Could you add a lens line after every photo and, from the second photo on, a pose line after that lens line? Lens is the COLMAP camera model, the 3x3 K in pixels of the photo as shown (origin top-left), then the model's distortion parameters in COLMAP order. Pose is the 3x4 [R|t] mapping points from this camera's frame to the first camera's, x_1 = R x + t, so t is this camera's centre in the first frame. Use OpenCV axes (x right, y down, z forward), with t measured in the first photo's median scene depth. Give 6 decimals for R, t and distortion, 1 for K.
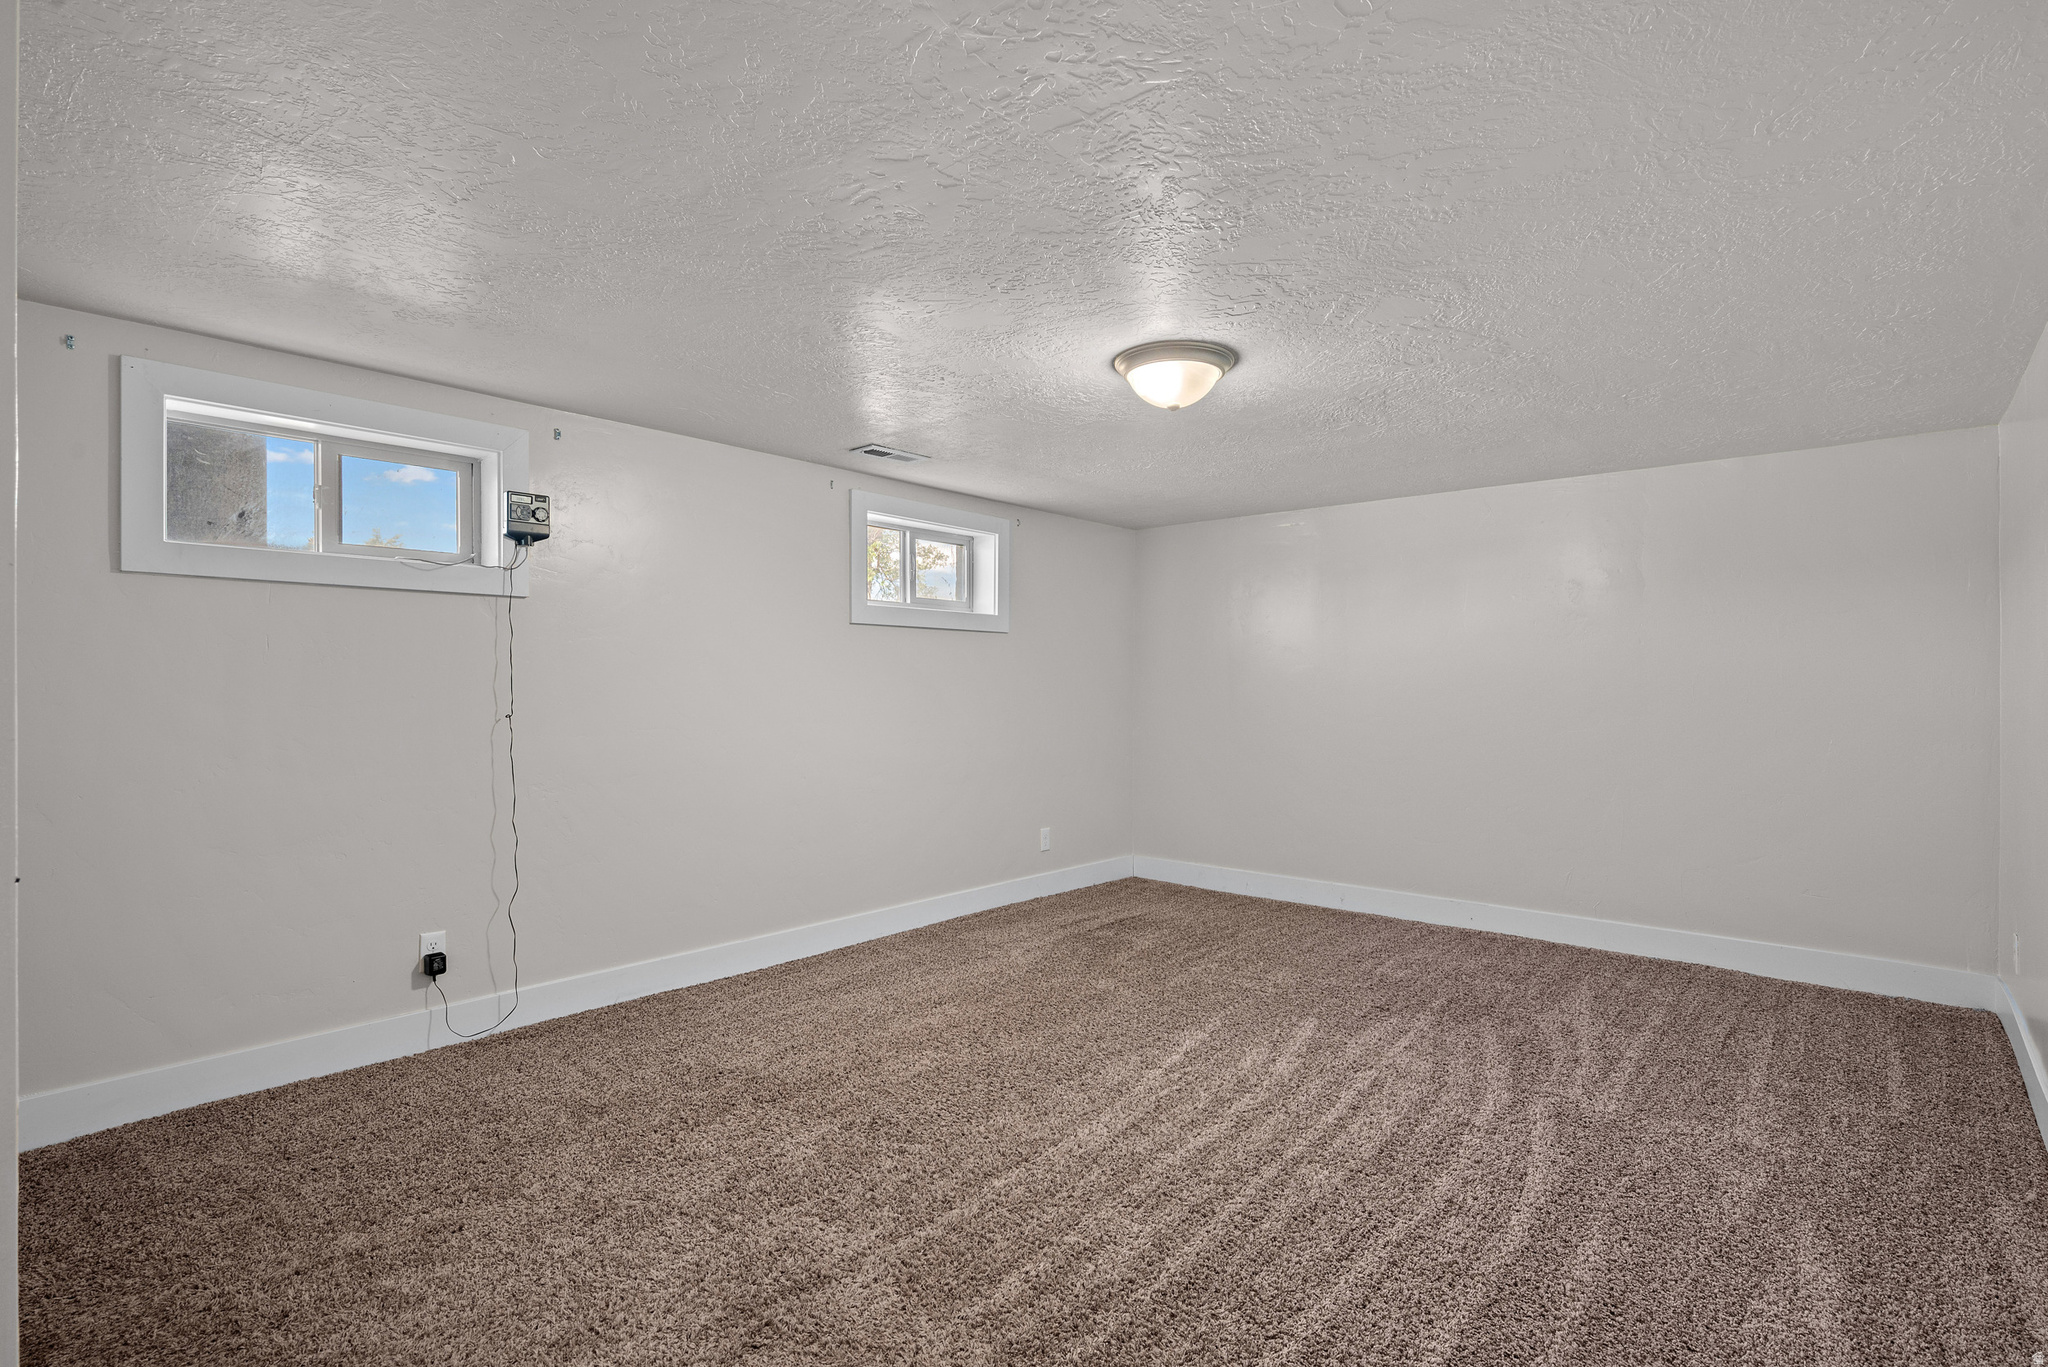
lens RADIAL K [[1019.2, 0, 1024.0], [0, 1019.2, 683.5], [0, 0, 1]] dist [0.000150, -0.000389]
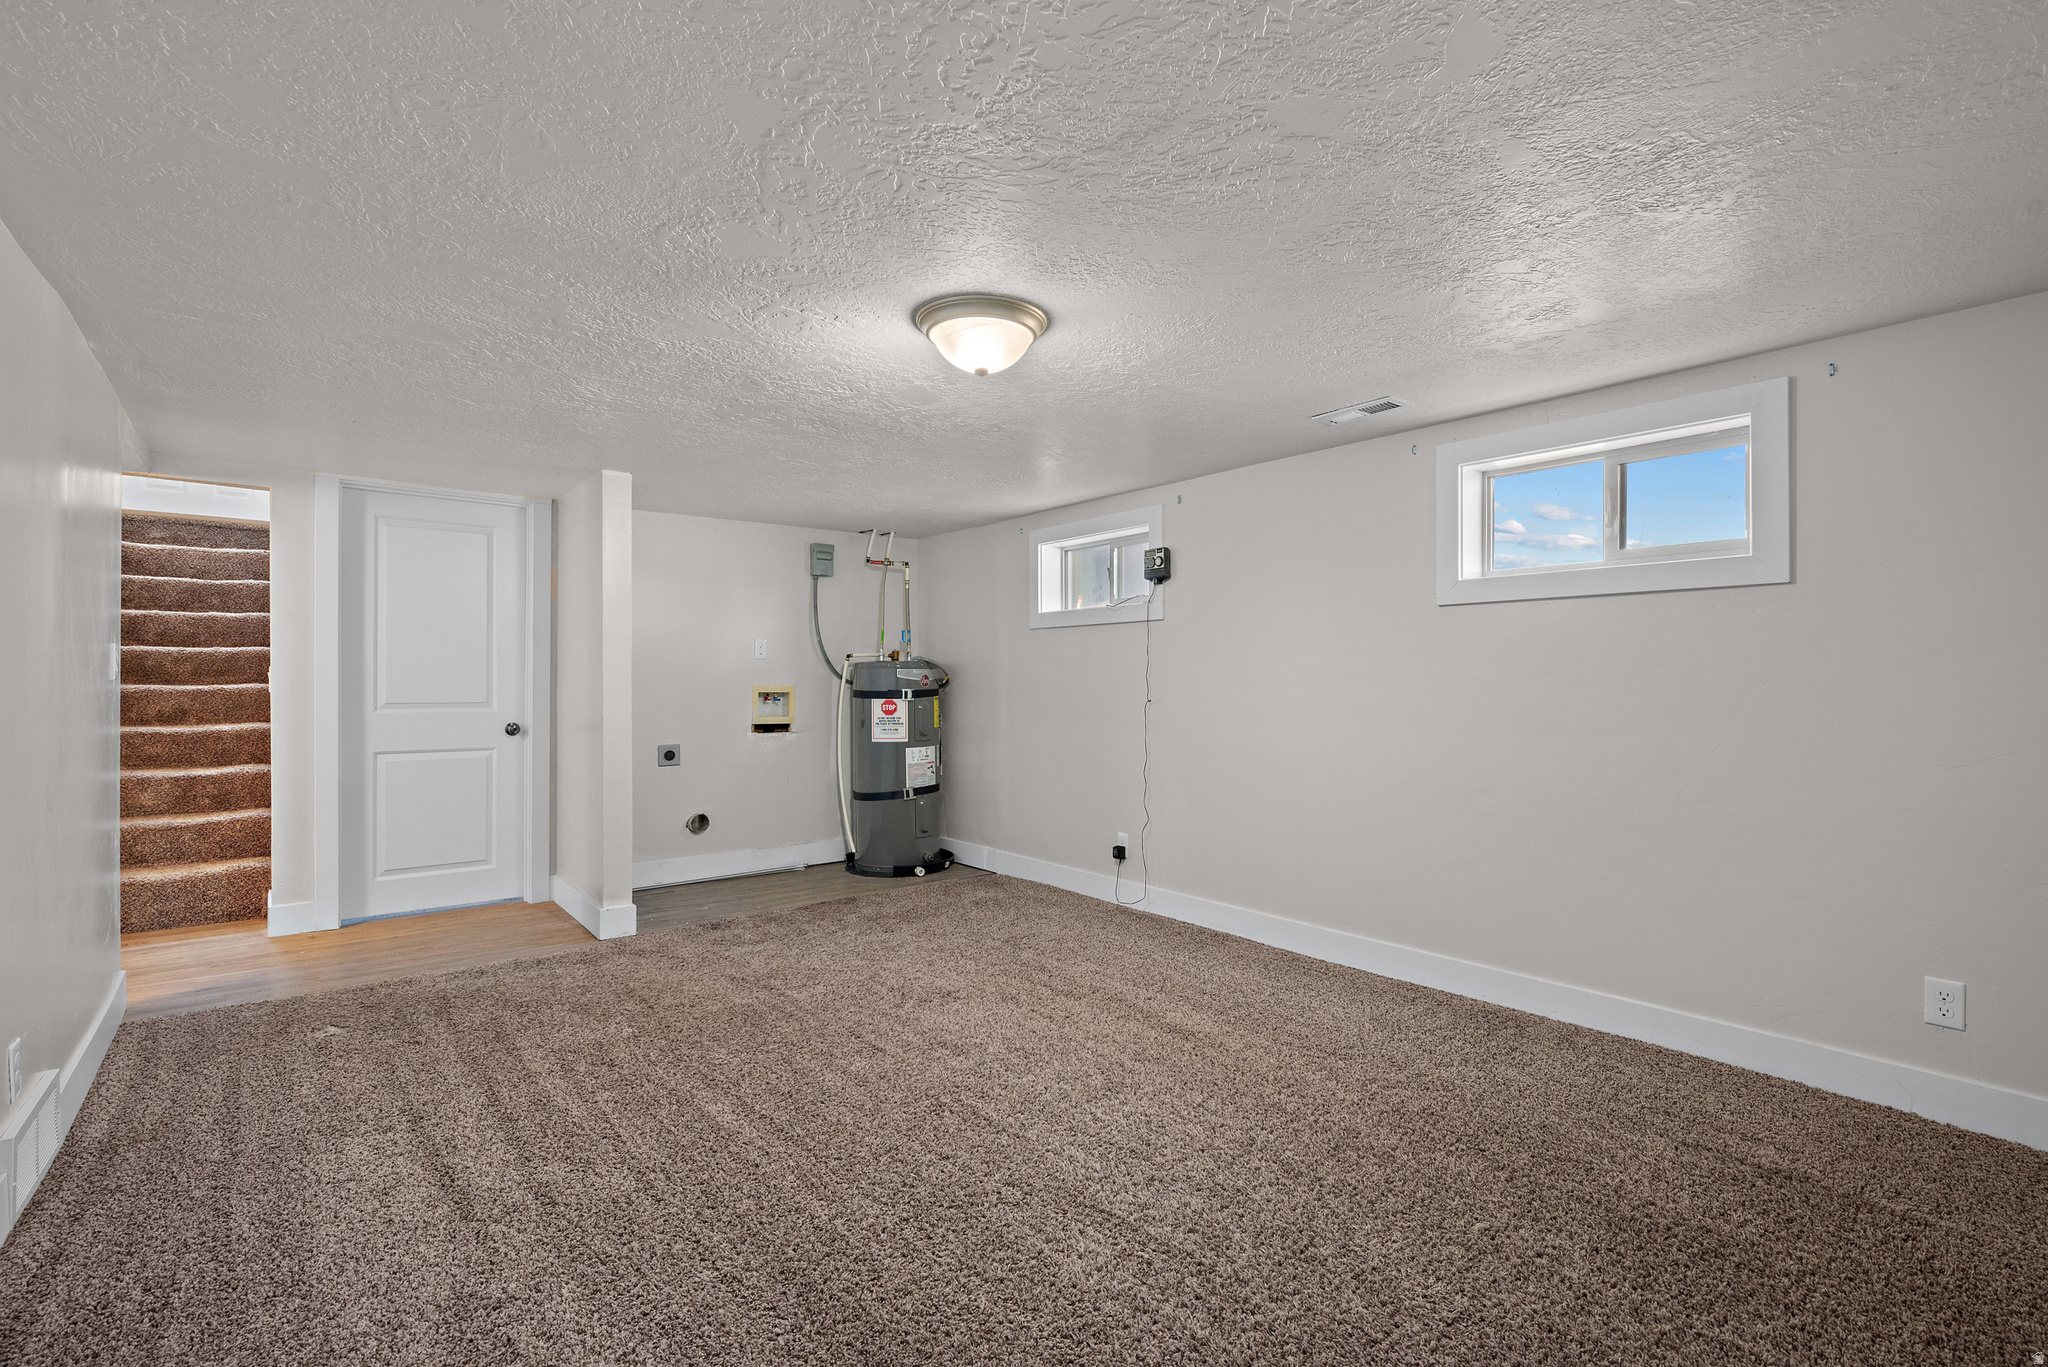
lens RADIAL K [[908.8, 0, 1024.0], [0, 908.8, 683.5], [0, 0, 1]] dist [0.001397, 0.000174]
pose [[-0.182573, 0.003182, -0.983187, 0.824872], [0.005675, 0.999982, 0.002183, 0.001827], [0.983176, -0.005181, -0.182587, 1.051131]]
